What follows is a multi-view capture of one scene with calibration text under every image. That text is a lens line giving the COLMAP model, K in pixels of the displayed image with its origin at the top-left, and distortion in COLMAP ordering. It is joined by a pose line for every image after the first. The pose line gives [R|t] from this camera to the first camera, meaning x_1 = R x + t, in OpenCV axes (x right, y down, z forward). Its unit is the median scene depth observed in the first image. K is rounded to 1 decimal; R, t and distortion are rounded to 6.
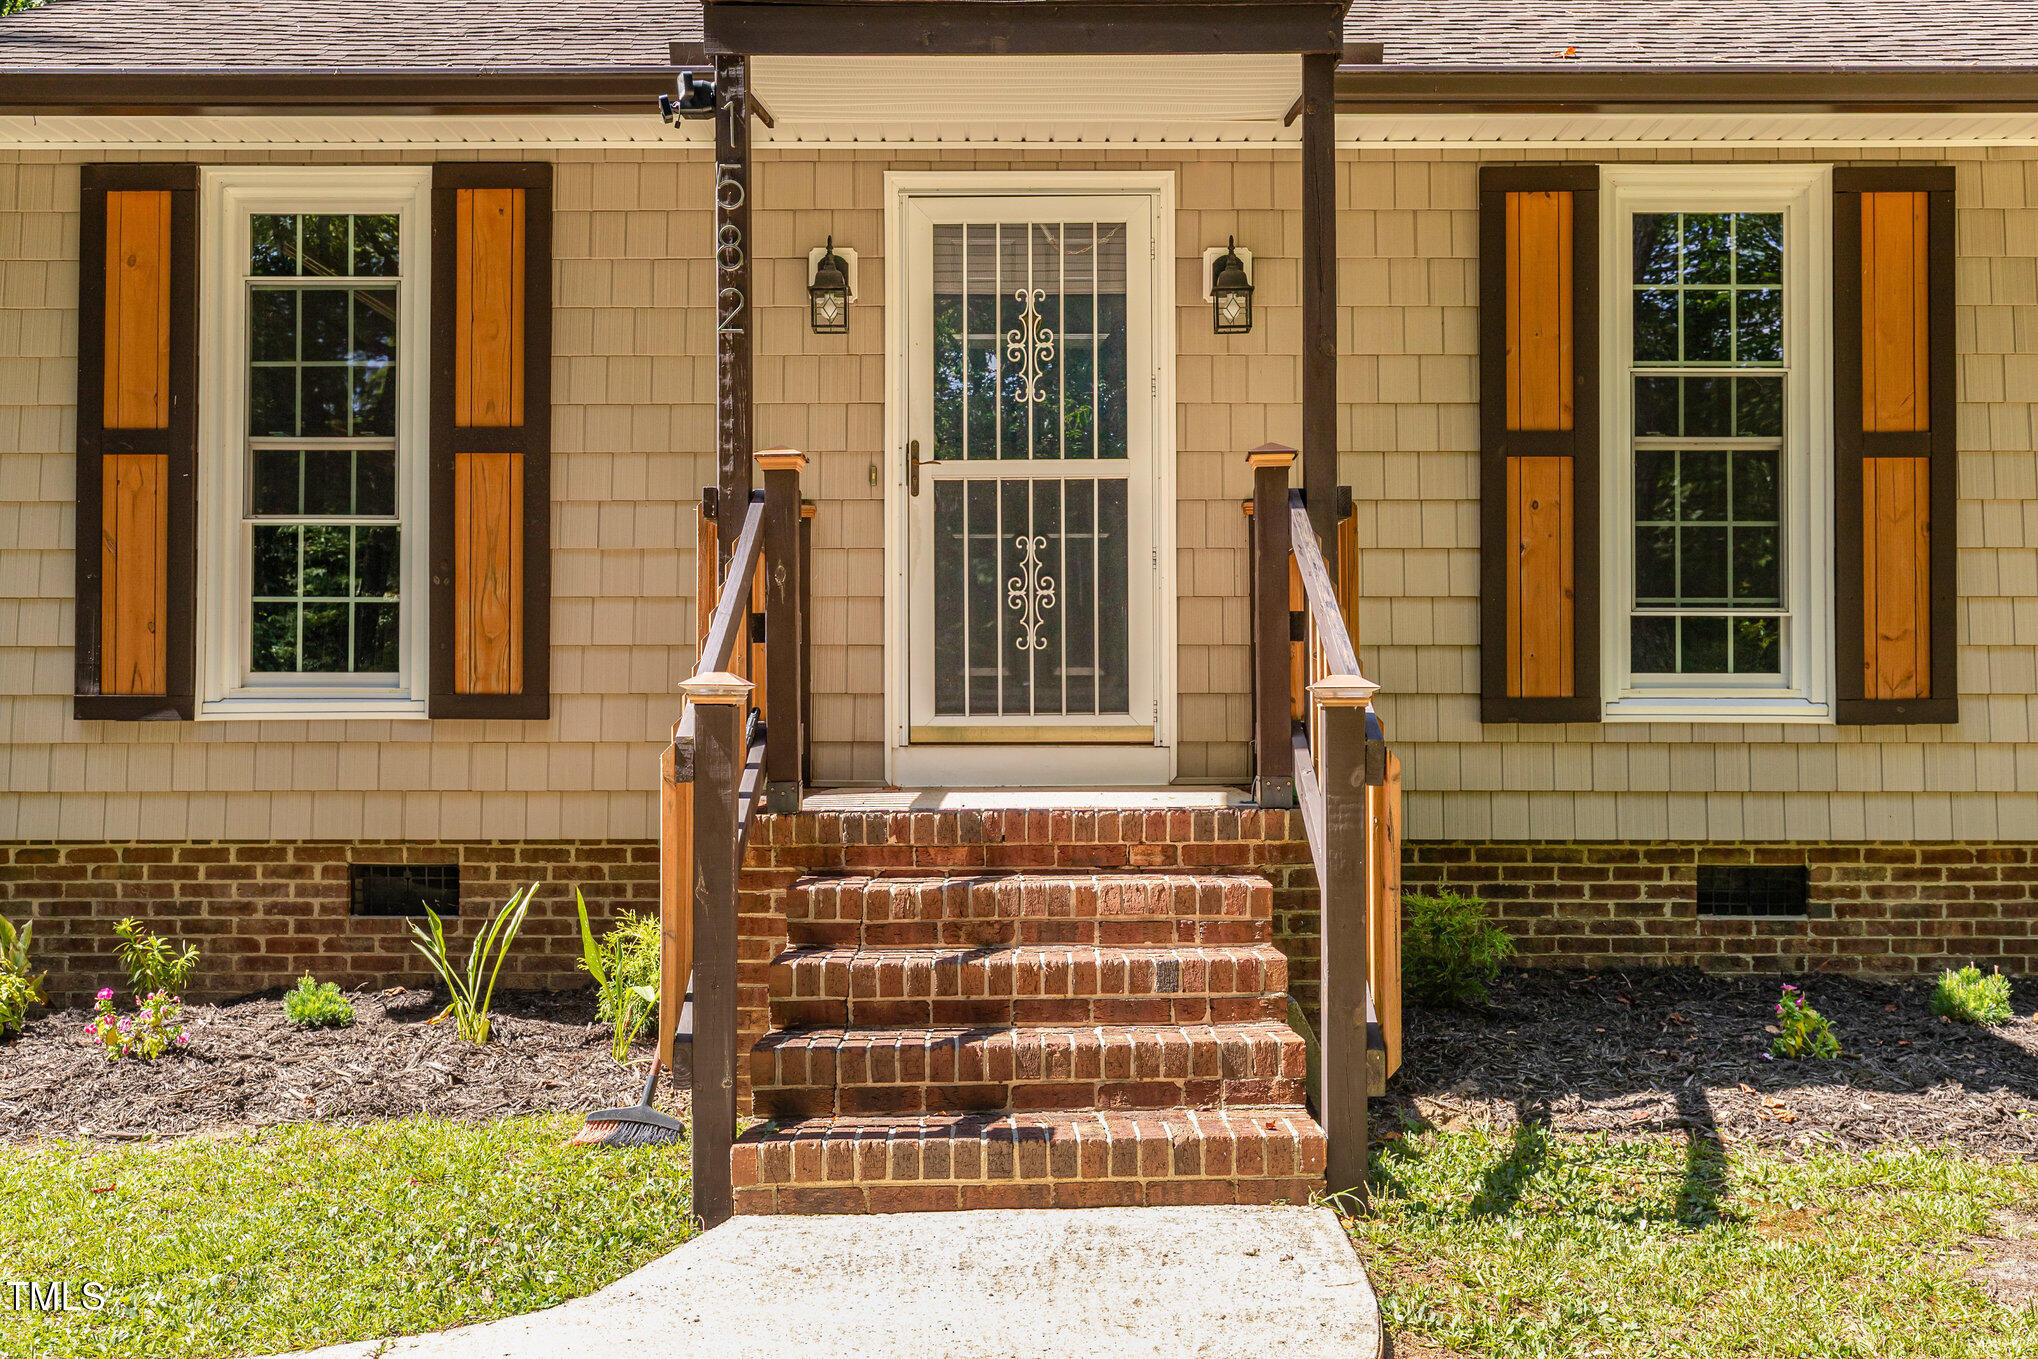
lens RADIAL K [[2002.7, 0, 1019.0], [0, 2002.7, 679.5], [0, 0, 1]] dist [0.010286, 0.000088]
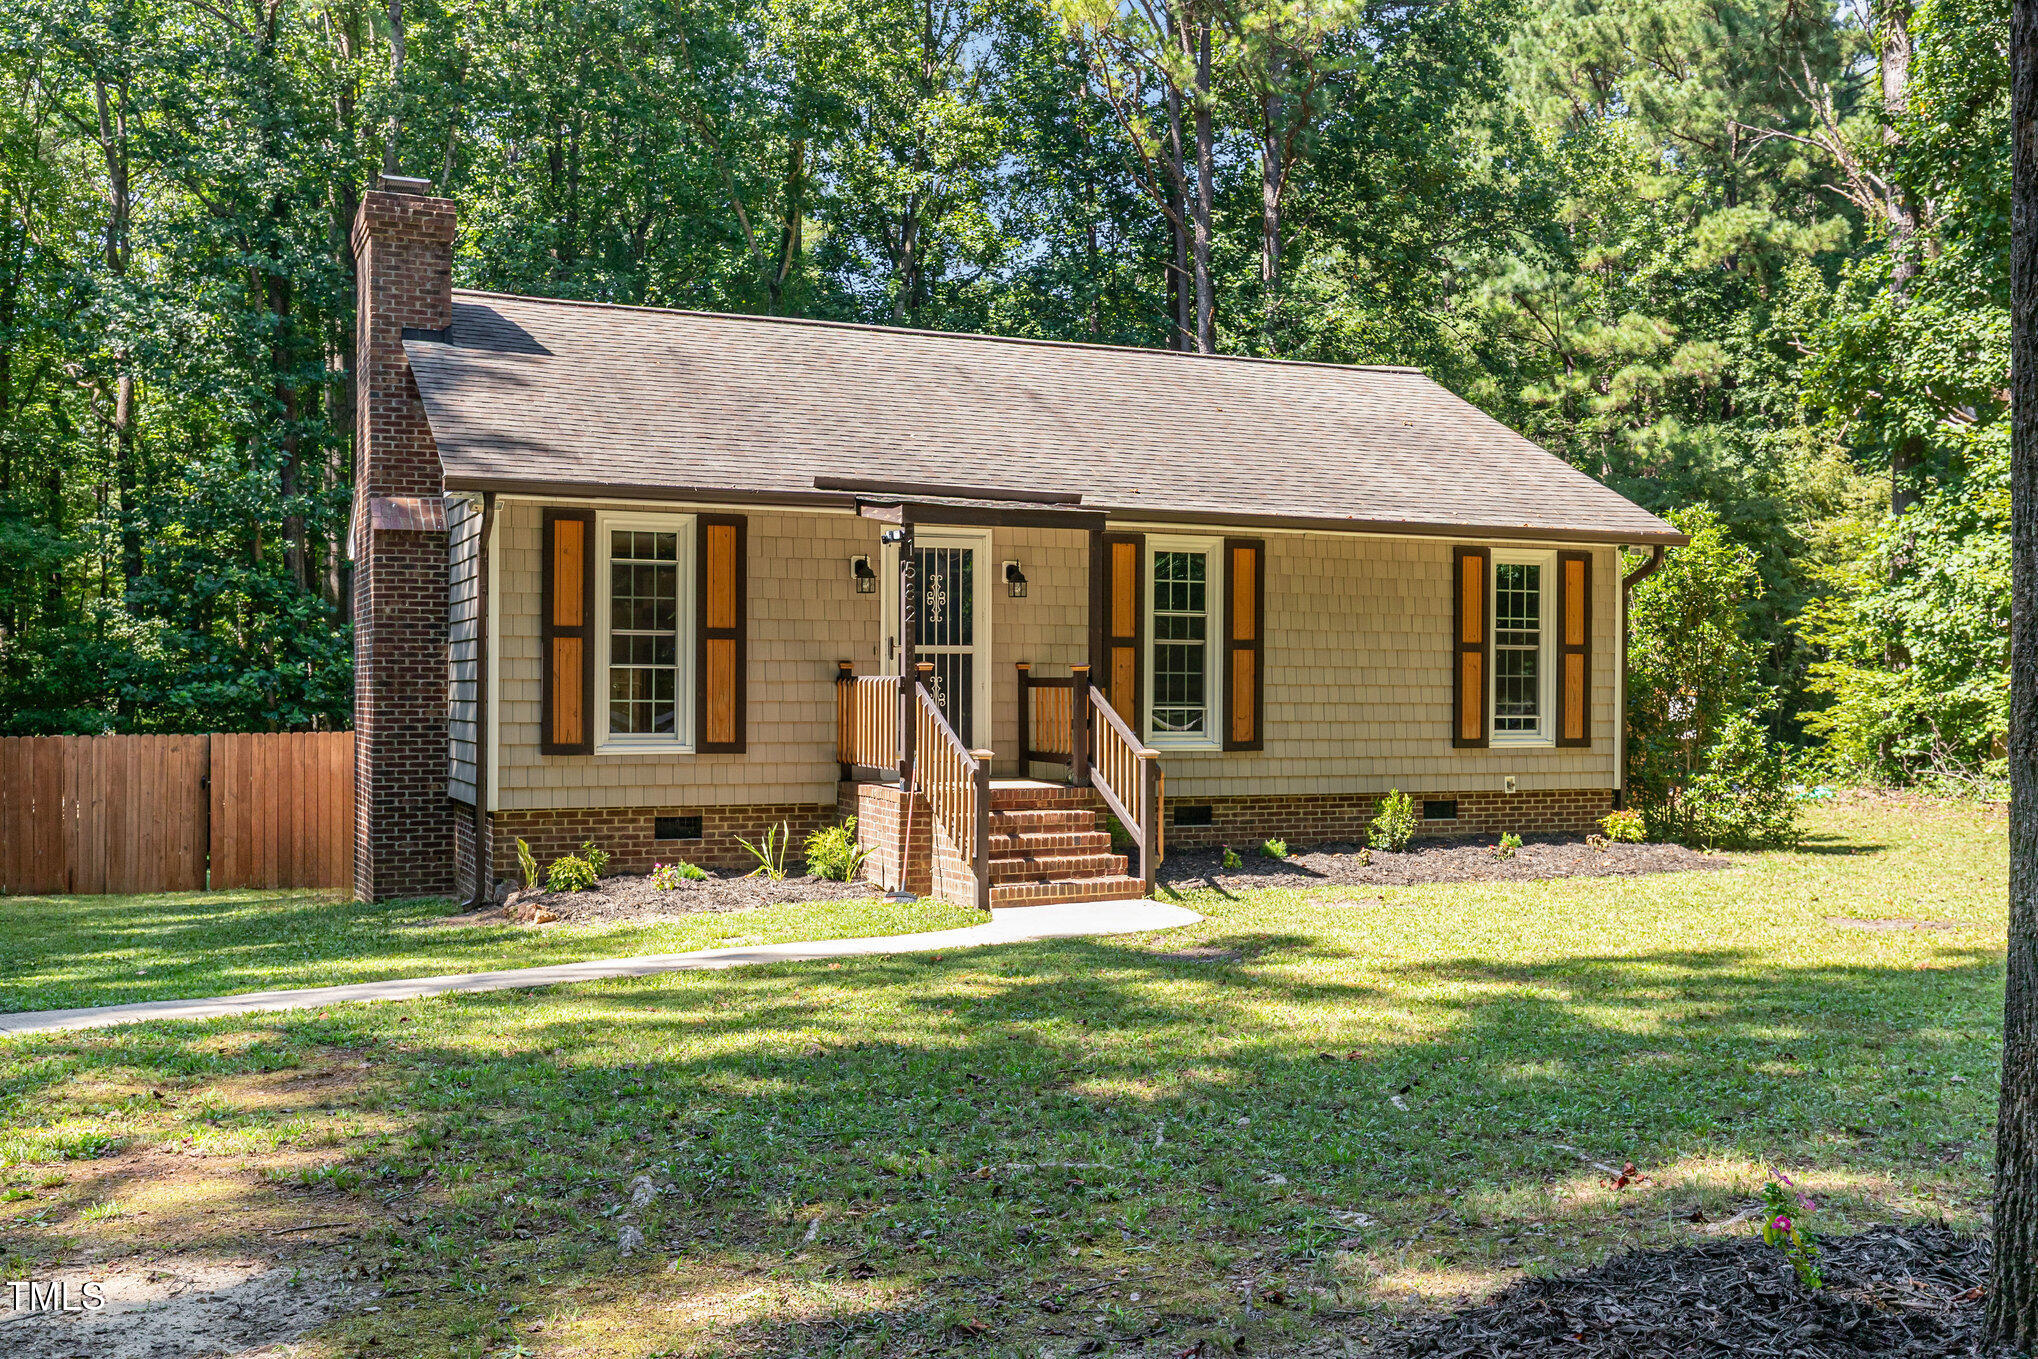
lens RADIAL K [[2064.4, 0, 1020.6], [0, 2064.4, 755.0], [0, 0, 1]] dist [-0.001716, 0.005393]
pose [[0.910173, -0.008666, 0.414137, -0.945115], [-0.012217, 0.998785, 0.047752, -0.097999], [-0.414048, -0.048522, 0.908961, -1.336195]]
